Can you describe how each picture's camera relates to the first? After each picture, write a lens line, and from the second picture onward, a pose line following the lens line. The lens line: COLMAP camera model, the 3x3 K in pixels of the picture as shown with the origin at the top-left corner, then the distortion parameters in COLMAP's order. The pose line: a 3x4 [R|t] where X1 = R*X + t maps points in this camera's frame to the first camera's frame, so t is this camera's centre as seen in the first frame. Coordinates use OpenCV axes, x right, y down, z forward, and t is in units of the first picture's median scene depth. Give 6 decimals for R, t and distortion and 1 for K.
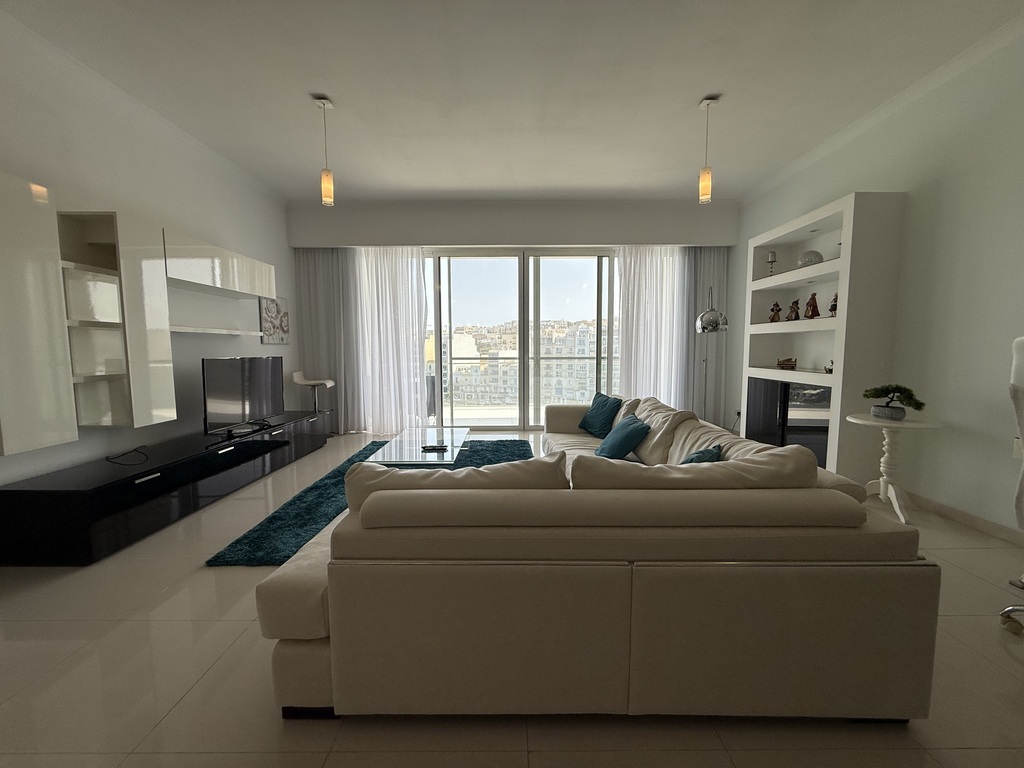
lens RADIAL K [[409.9, 0, 510.5], [0, 409.9, 382.8], [0, 0, 1]] dist [0.000450, -0.000137]
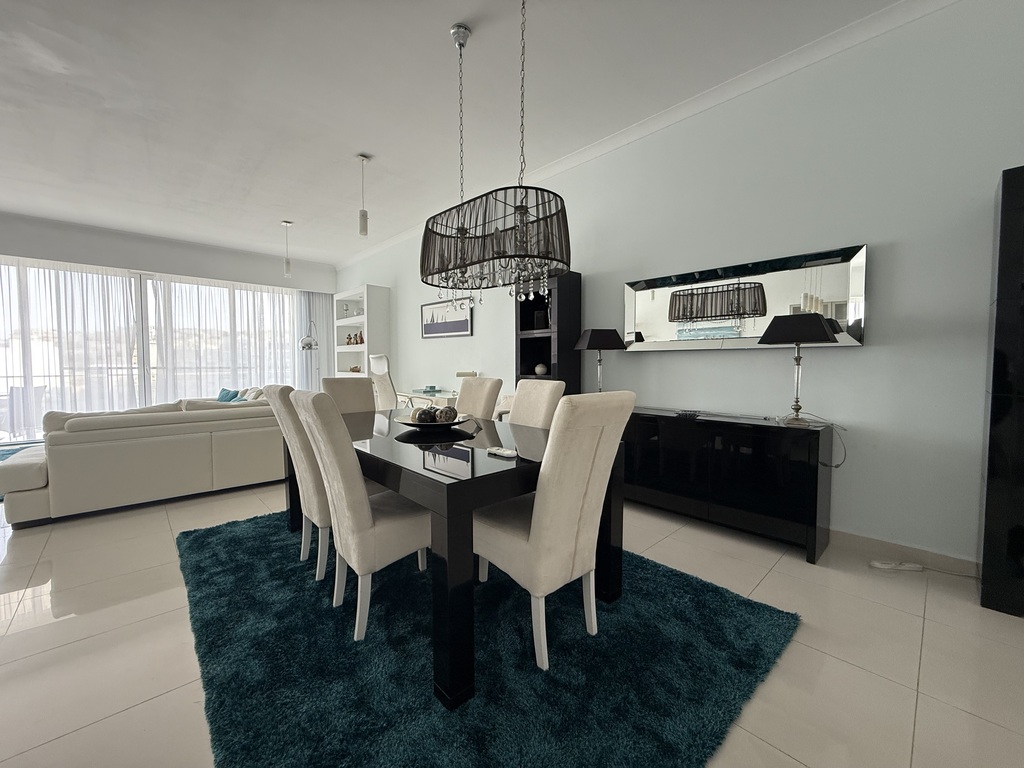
lens RADIAL K [[410.2, 0, 508.7], [0, 410.2, 382.6], [0, 0, 1]] dist [-0.000078, -0.000140]
pose [[0.731908, -0.025769, 0.680916, -0.027400], [0.051637, 0.998509, -0.017715, 0.056548], [-0.679444, 0.048127, 0.732147, -0.548119]]
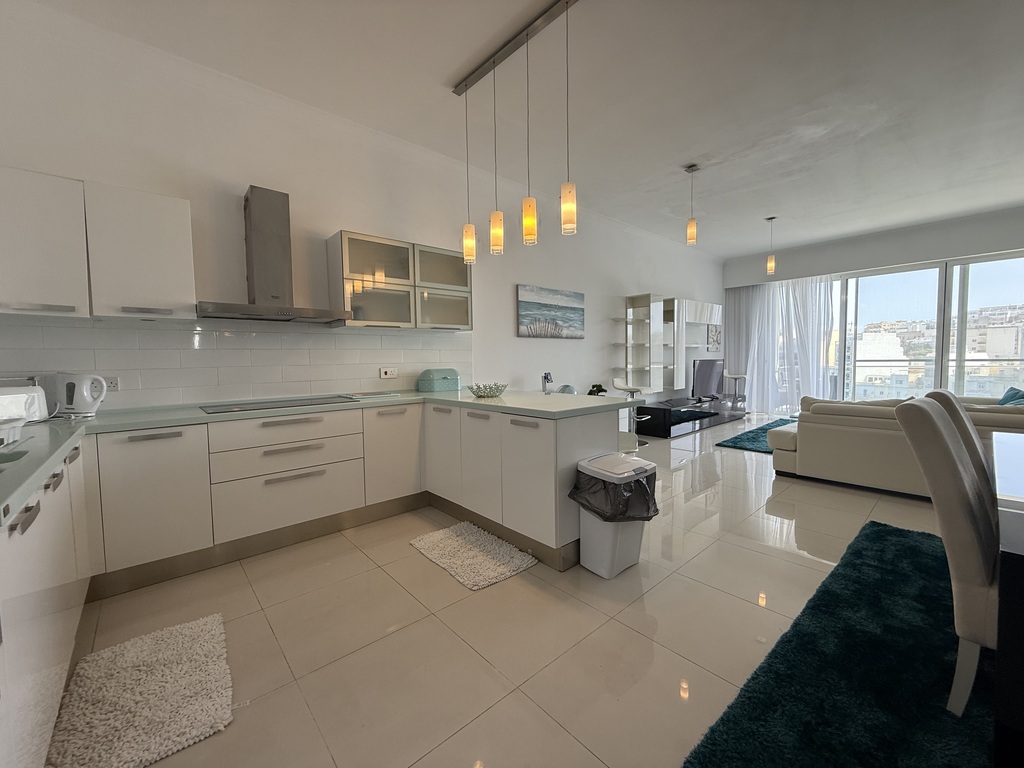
lens RADIAL K [[409.9, 0, 510.5], [0, 409.9, 382.8], [0, 0, 1]] dist [0.000450, -0.000137]
pose [[0.663630, 0.038292, -0.747080, 0.094410], [-0.048564, 0.998788, 0.008054, 0.049256], [0.746483, 0.030936, 0.664685, -0.609641]]
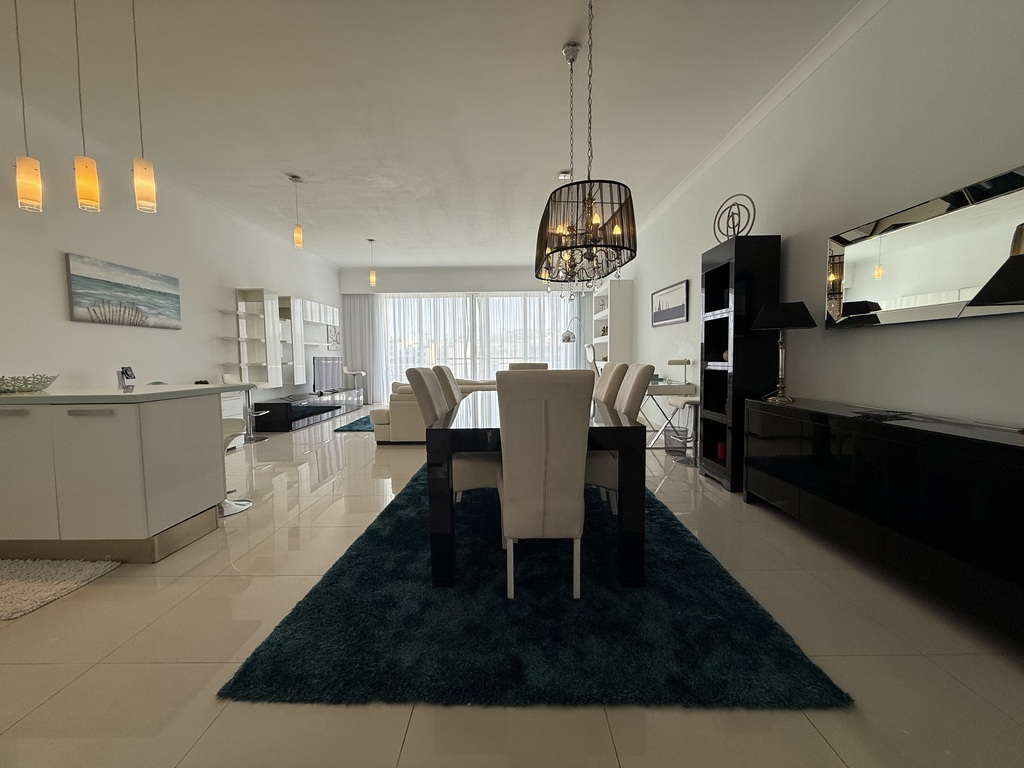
lens RADIAL K [[409.9, 0, 510.5], [0, 409.9, 382.8], [0, 0, 1]] dist [0.000450, -0.000137]
pose [[0.999971, -0.005111, -0.005711, 0.176748], [0.004994, 0.999780, -0.020351, 0.077215], [0.005813, 0.020322, 0.999777, -0.691361]]
